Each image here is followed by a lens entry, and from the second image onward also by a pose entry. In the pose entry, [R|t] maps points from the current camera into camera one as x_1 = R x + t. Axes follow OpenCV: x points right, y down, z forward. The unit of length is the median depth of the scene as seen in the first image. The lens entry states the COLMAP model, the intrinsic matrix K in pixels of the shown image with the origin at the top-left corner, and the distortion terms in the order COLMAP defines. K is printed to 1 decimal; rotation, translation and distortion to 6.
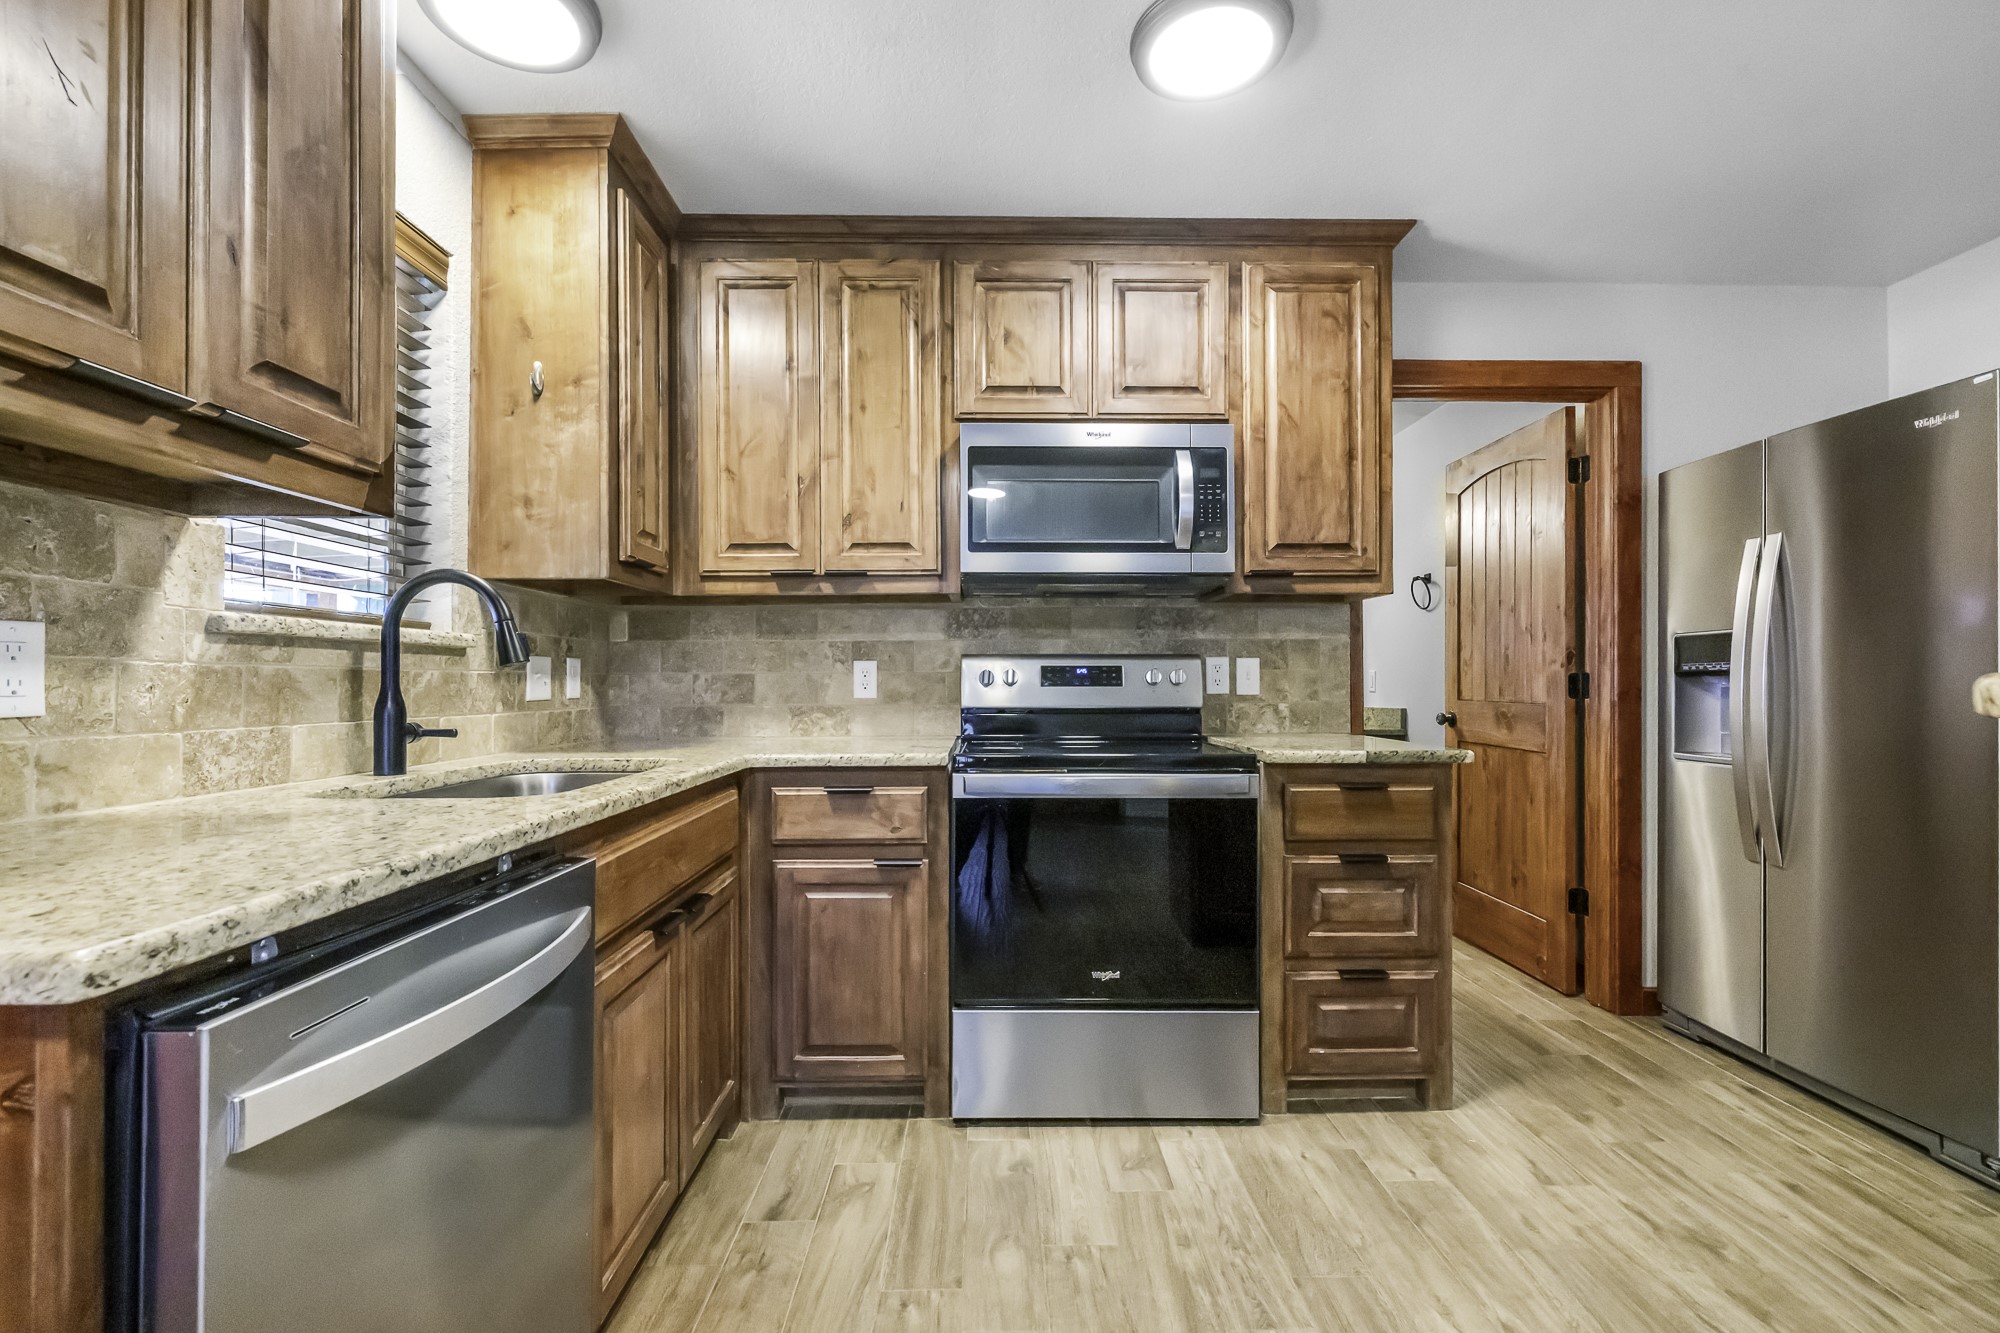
lens RADIAL K [[857.1, 0, 991.4], [0, 857.1, 679.0], [0, 0, 1]] dist [-0.000768, 0.000105]
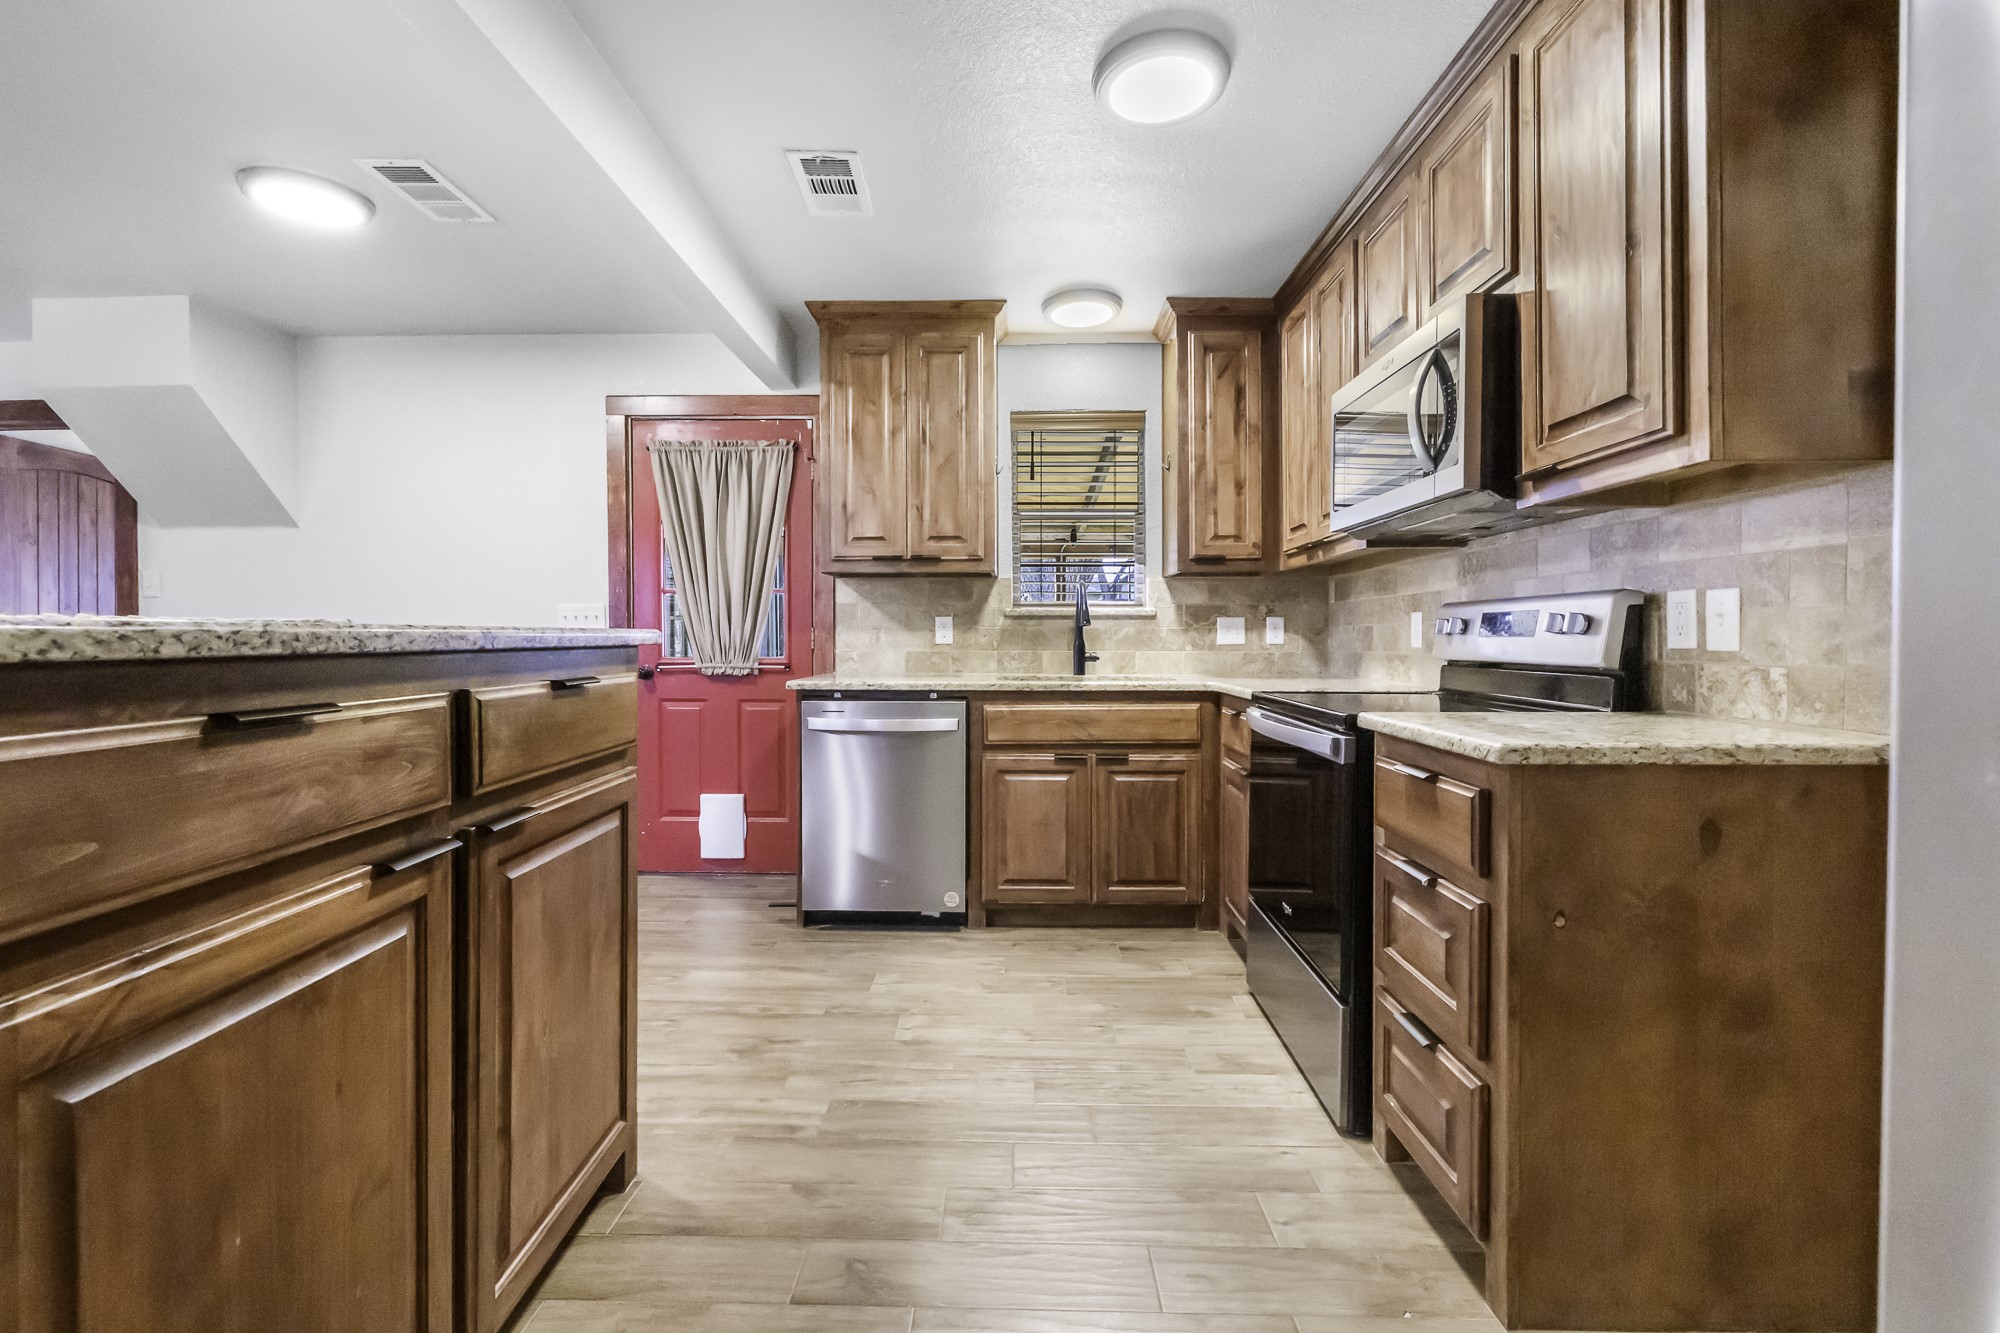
lens RADIAL K [[857.1, 0, 997.8], [0, 857.1, 636.6], [0, 0, 1]] dist [-0.000768, 0.000105]
pose [[-0.042457, 0.000647, -0.999098, 1.258672], [0.005315, 0.999986, 0.000422, 0.007714], [0.999084, -0.005292, -0.042460, 0.720717]]
